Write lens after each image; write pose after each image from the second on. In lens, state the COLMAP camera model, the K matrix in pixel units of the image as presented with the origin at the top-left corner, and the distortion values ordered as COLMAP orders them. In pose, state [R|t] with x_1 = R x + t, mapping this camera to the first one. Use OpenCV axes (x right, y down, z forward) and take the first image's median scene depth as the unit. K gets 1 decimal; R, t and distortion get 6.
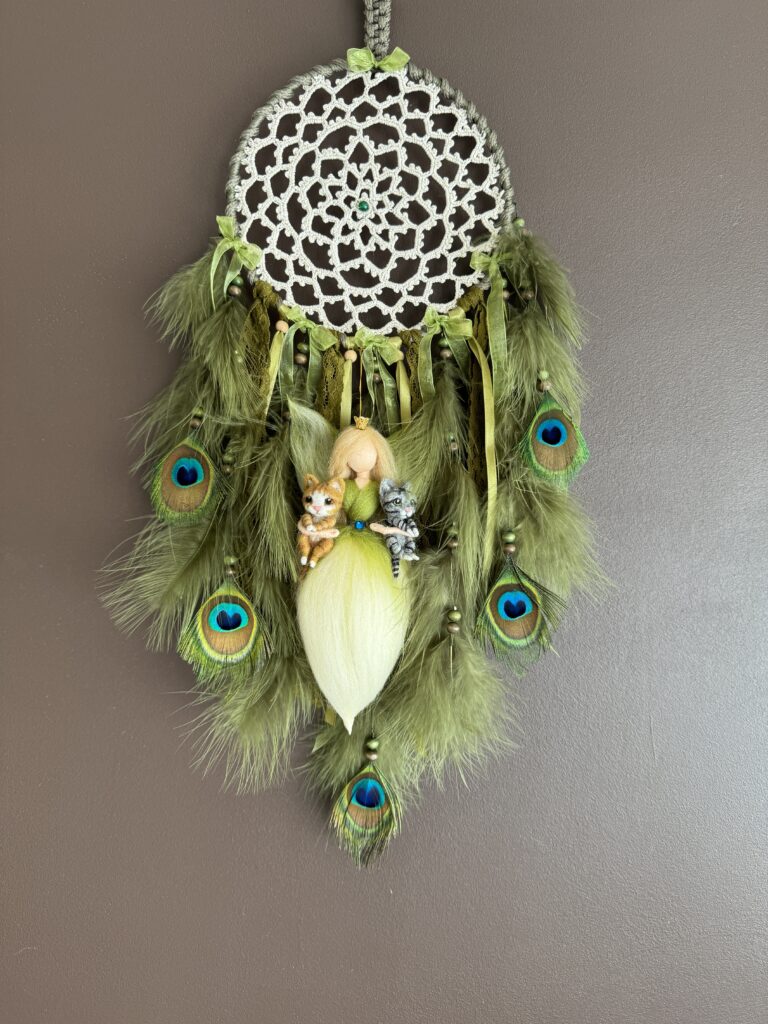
lens RADIAL K [[713.3, 0, 384.0], [0, 713.3, 512.0], [0, 0, 1]] dist [0.001573, 0.000056]
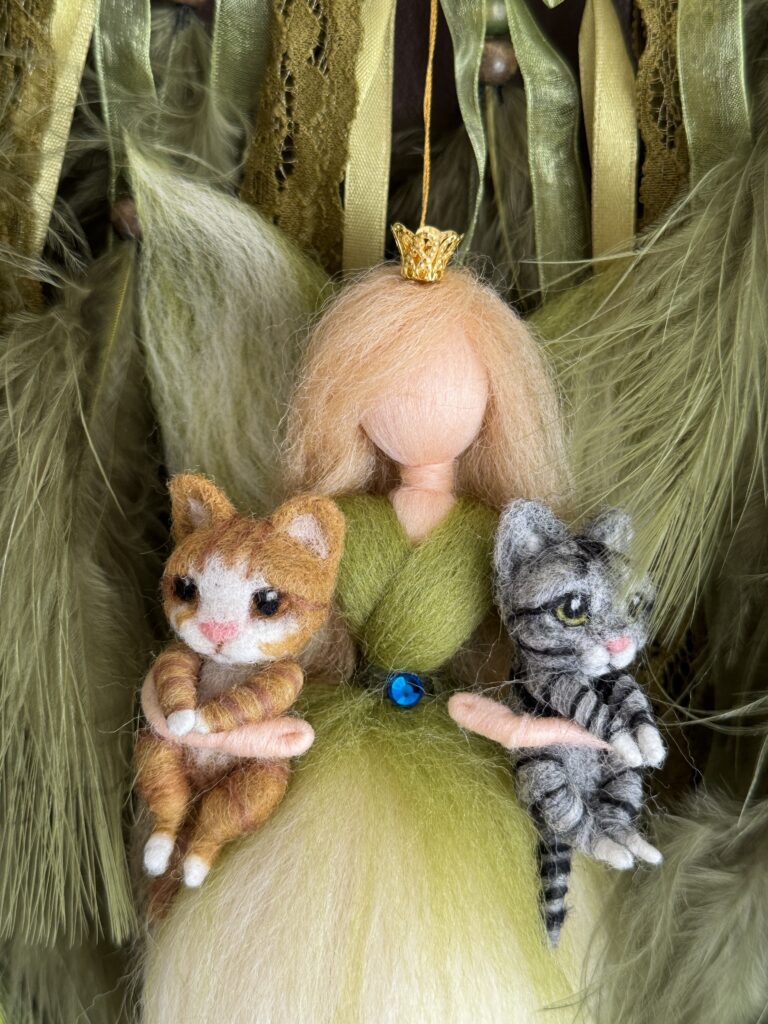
lens RADIAL K [[1312.8, 0, 384.0], [0, 1312.8, 512.0], [0, 0, 1]] dist [0.070720, -0.023444]
pose [[0.996183, 0.030222, -0.081895, -0.007545], [-0.024051, 0.996869, 0.075322, -0.073923], [0.083915, -0.073065, 0.993791, 0.573448]]
